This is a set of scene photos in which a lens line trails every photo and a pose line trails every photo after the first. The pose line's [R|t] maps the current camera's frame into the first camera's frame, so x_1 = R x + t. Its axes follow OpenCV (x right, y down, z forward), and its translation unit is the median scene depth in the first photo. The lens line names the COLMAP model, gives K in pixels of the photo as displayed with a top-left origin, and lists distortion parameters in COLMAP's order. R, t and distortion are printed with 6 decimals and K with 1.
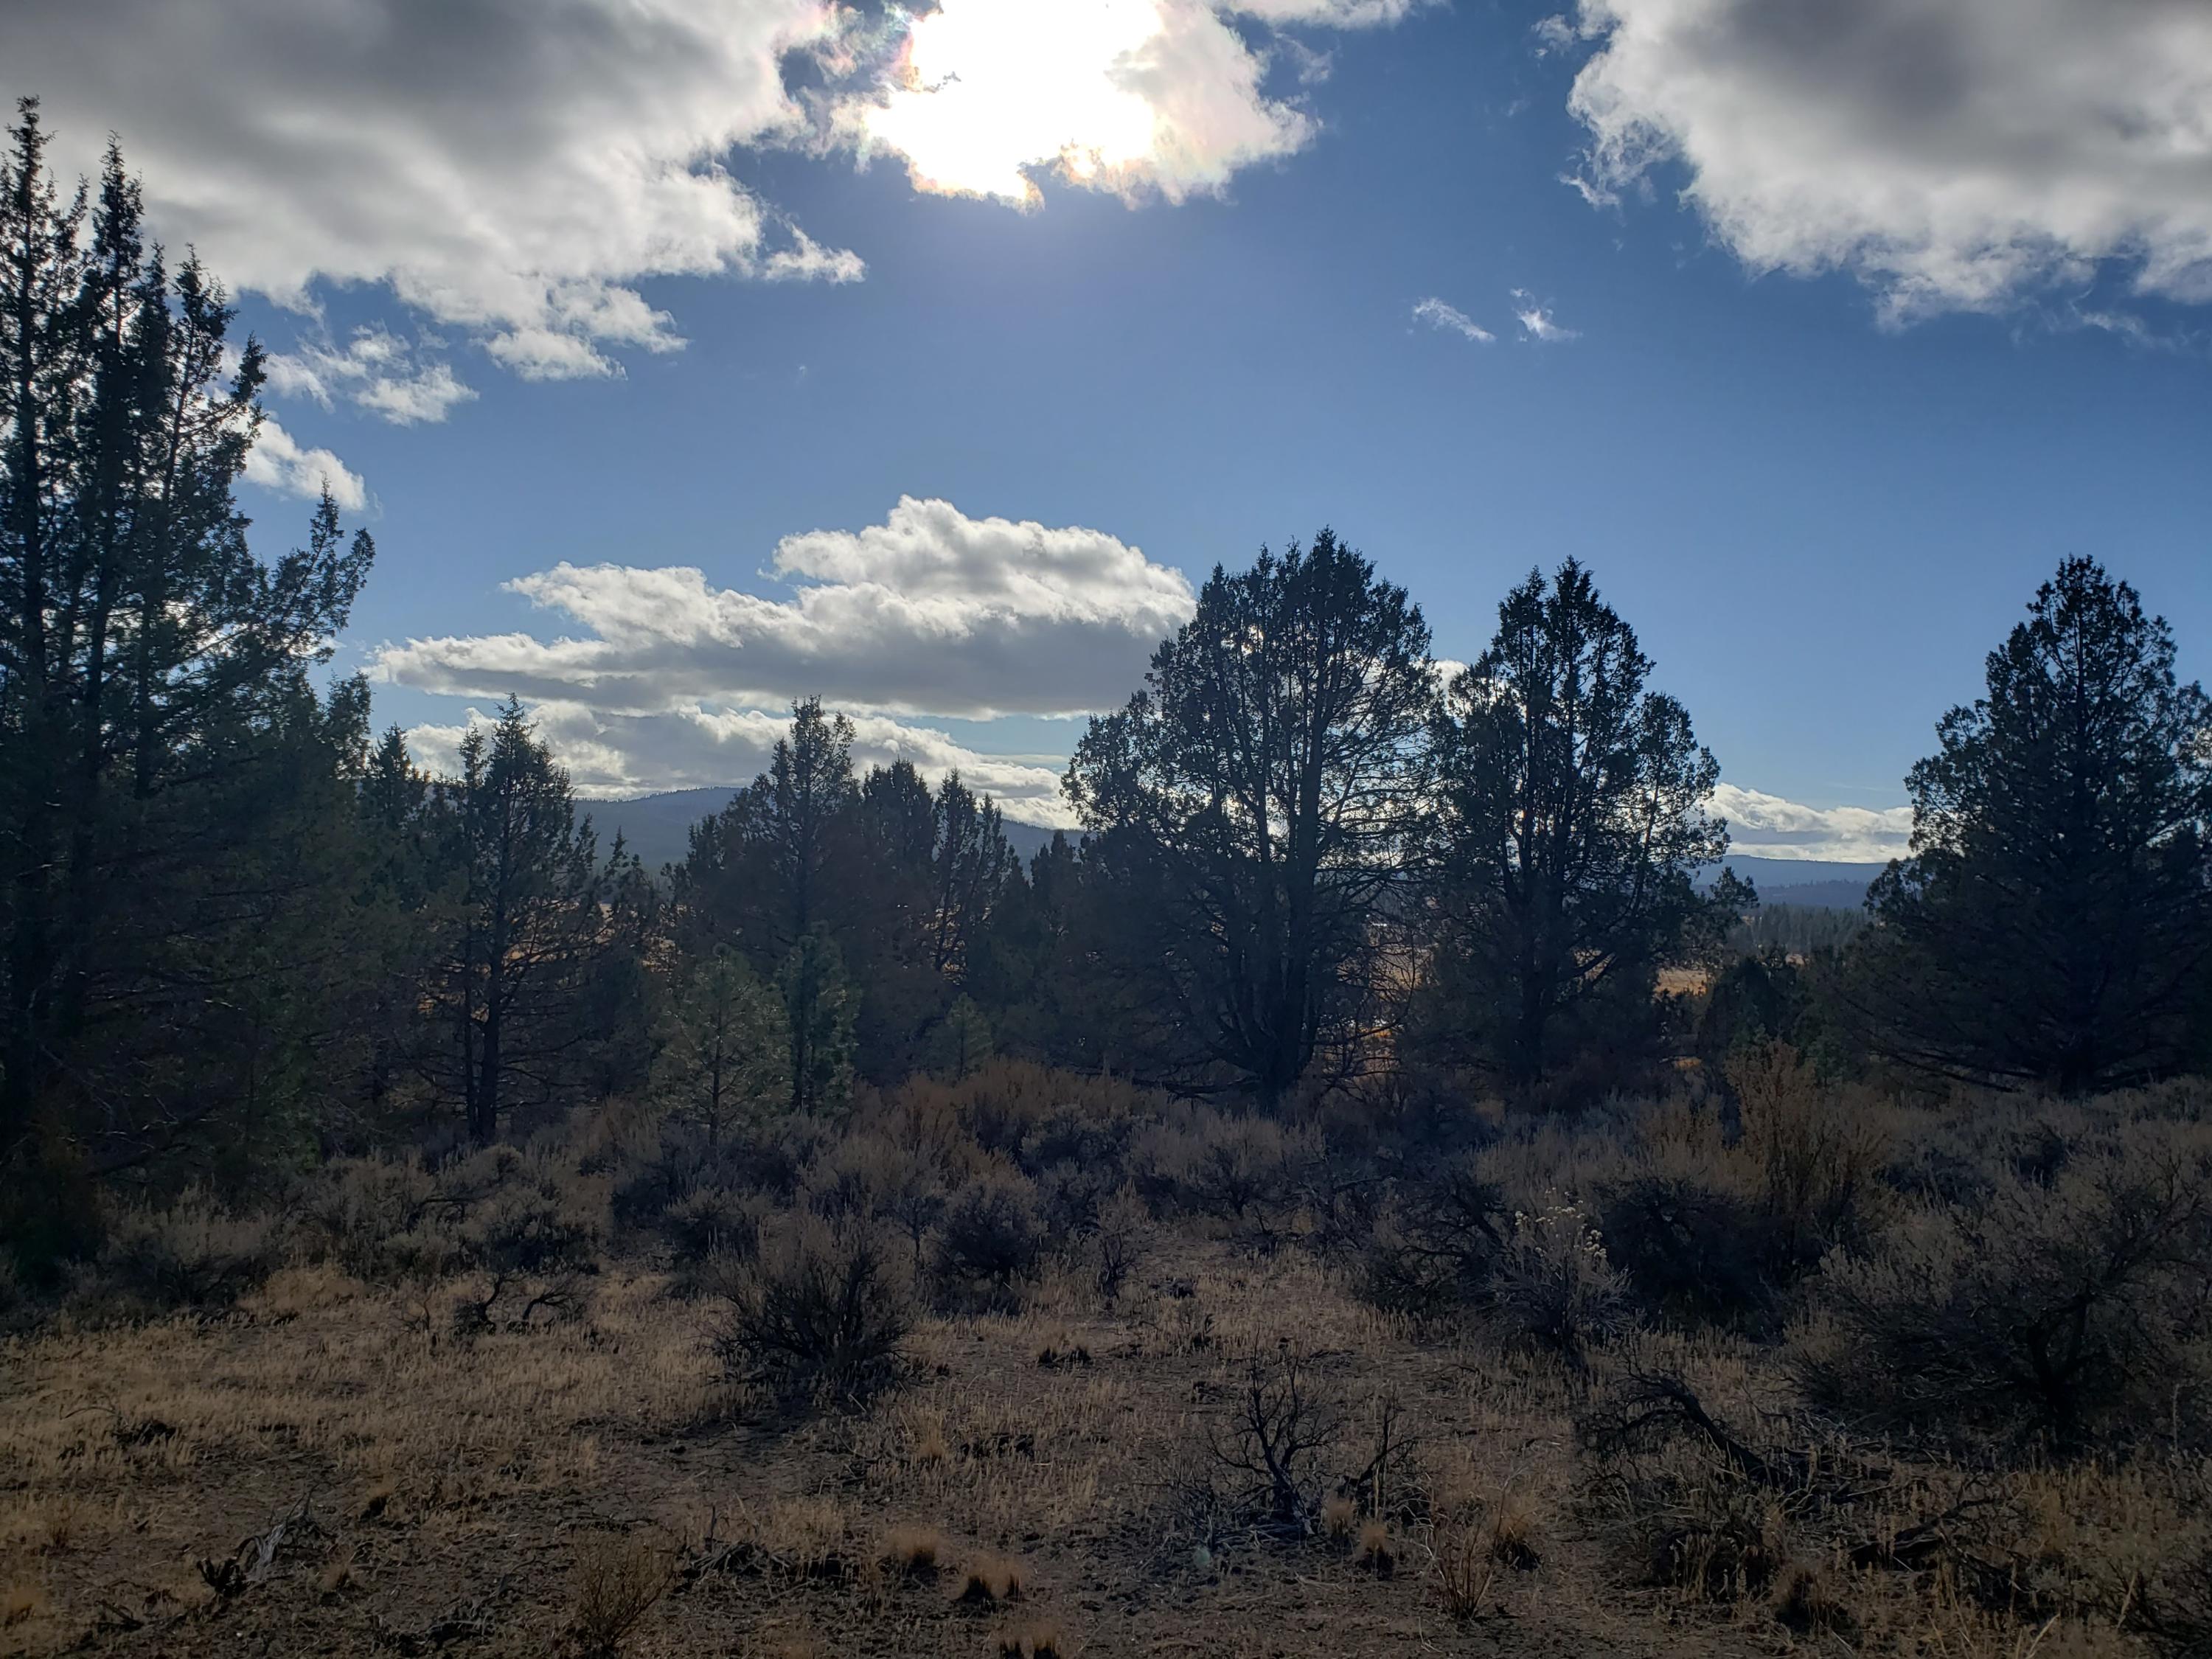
lens RADIAL K [[1766.6, 0, 1102.8], [0, 1766.6, 815.7], [0, 0, 1]] dist [0.009200, 0.054170]
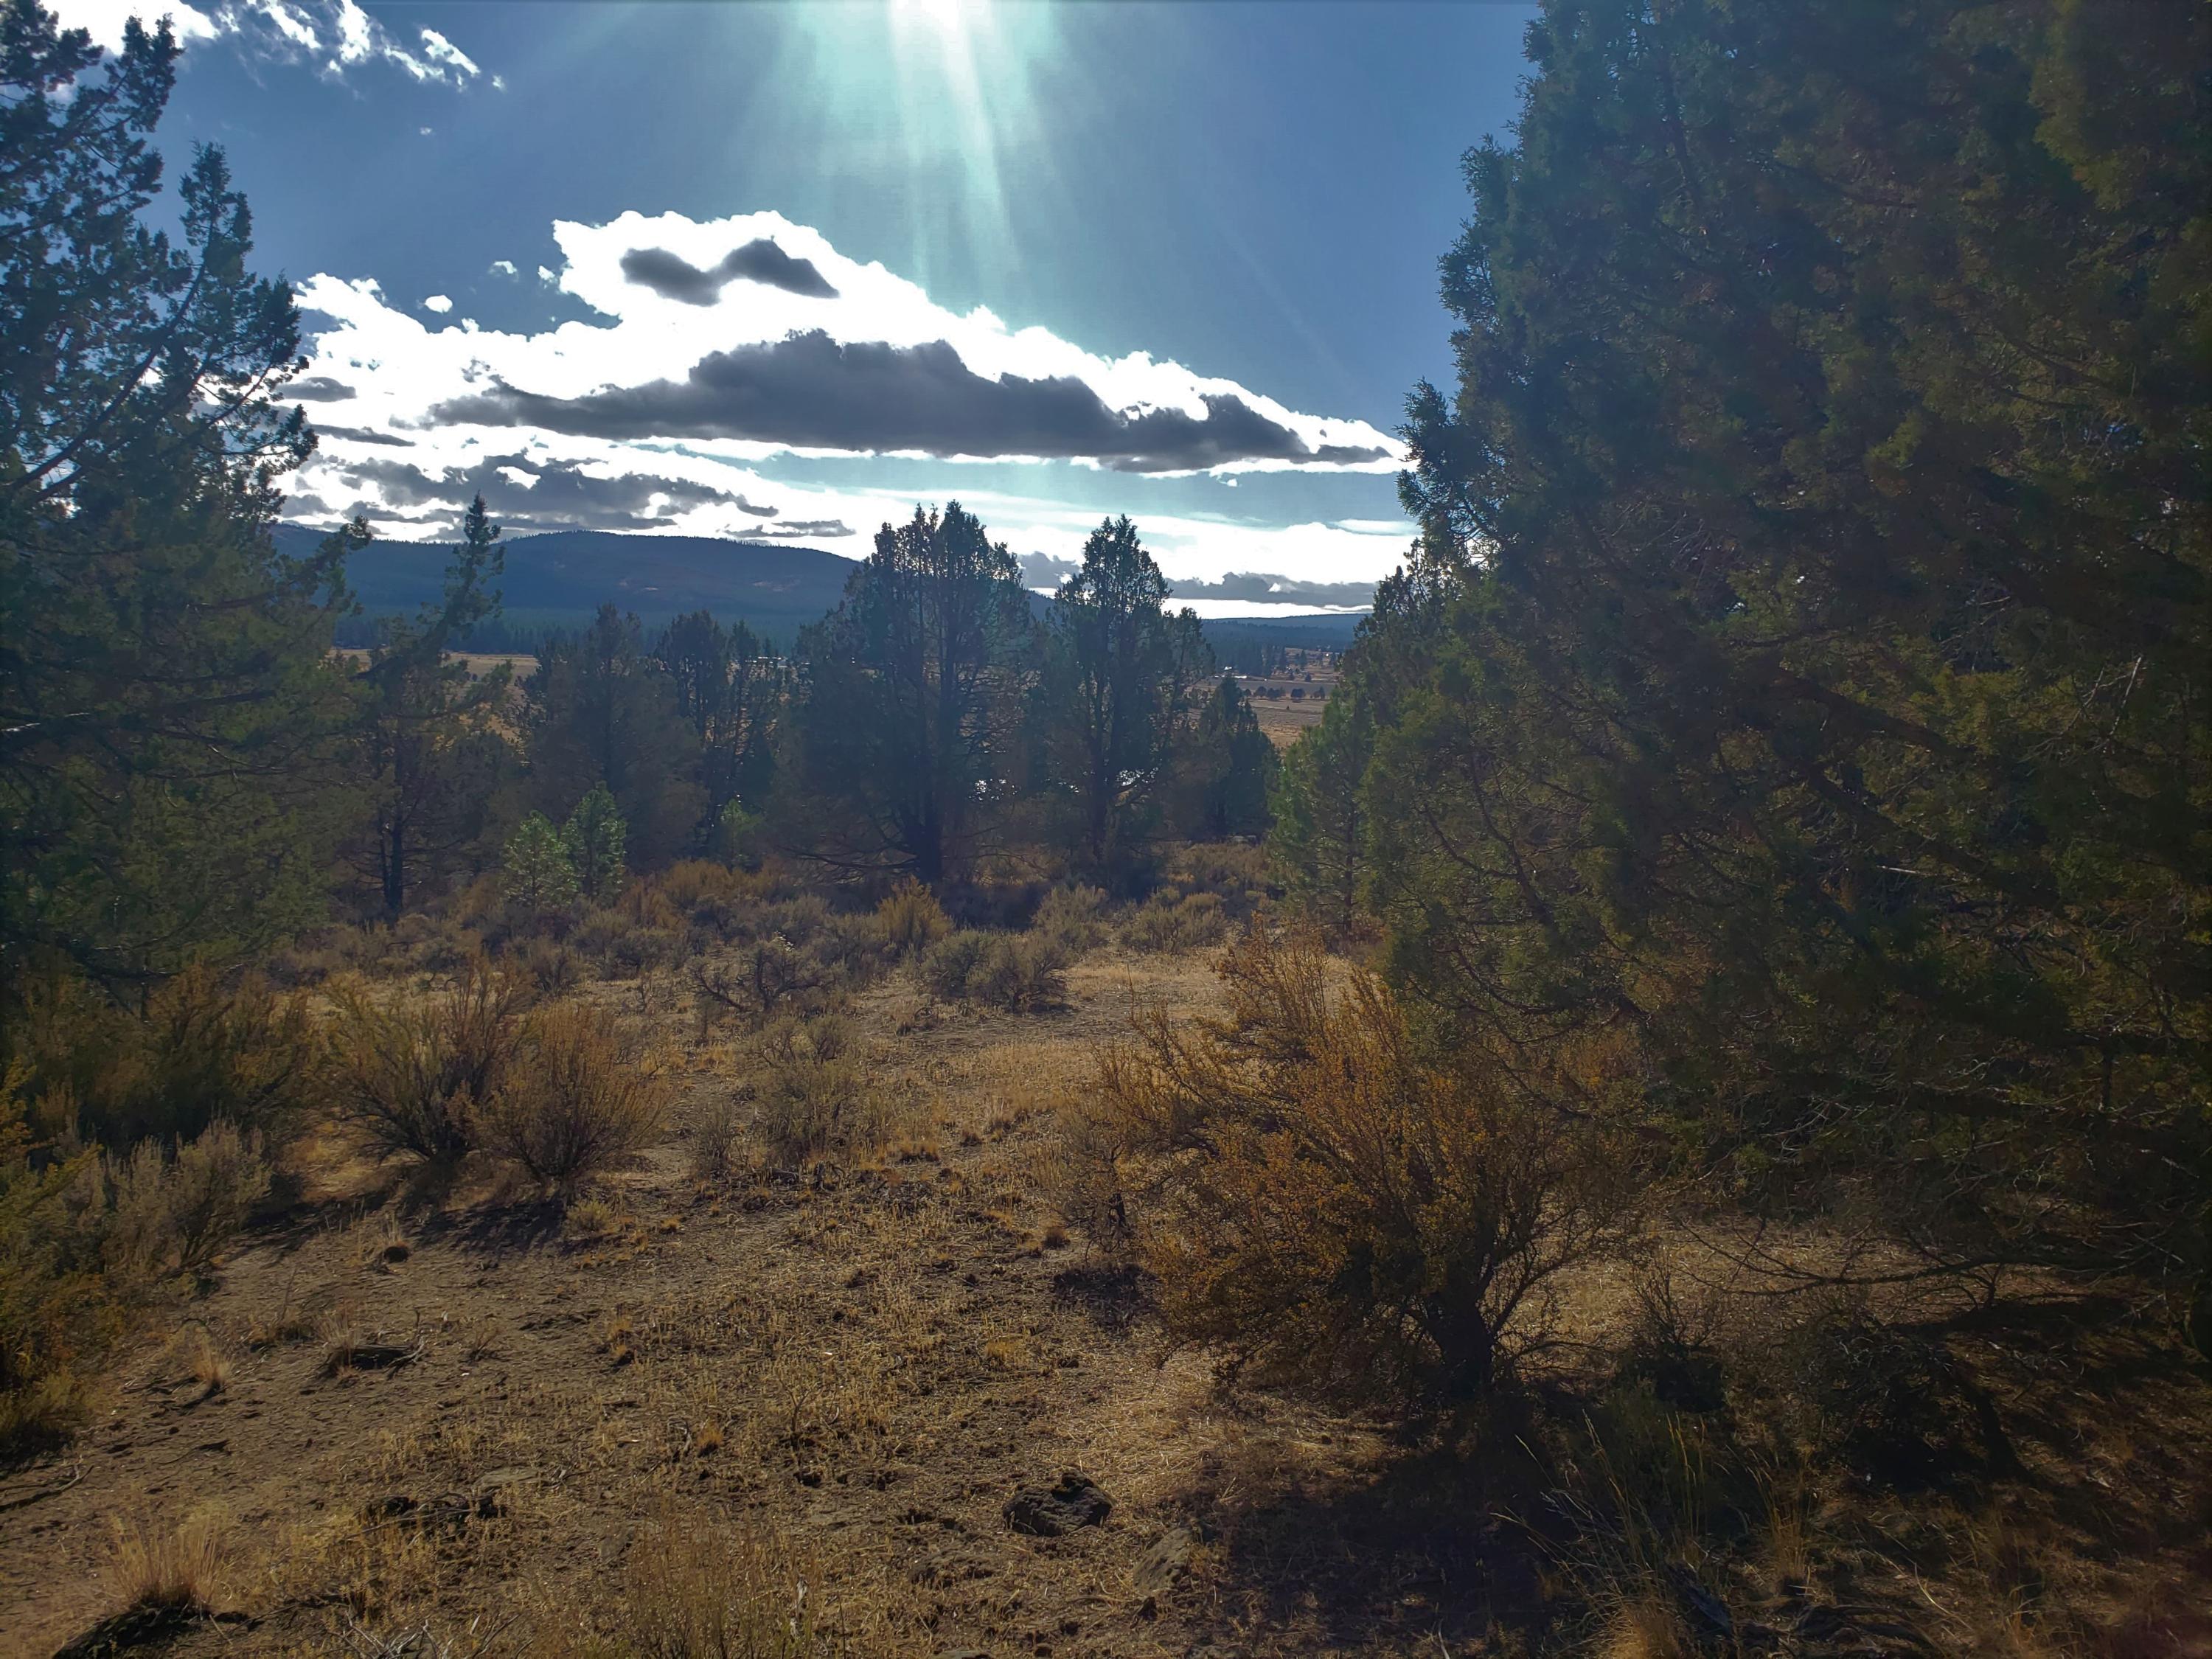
lens RADIAL K [[1766.6, 0, 1102.8], [0, 1766.6, 815.7], [0, 0, 1]] dist [0.009200, 0.054170]
pose [[0.997706, -0.004735, 0.067527, 0.208559], [-0.004840, 0.990008, 0.140930, -0.151285], [-0.067519, -0.140933, 0.987714, -0.722936]]
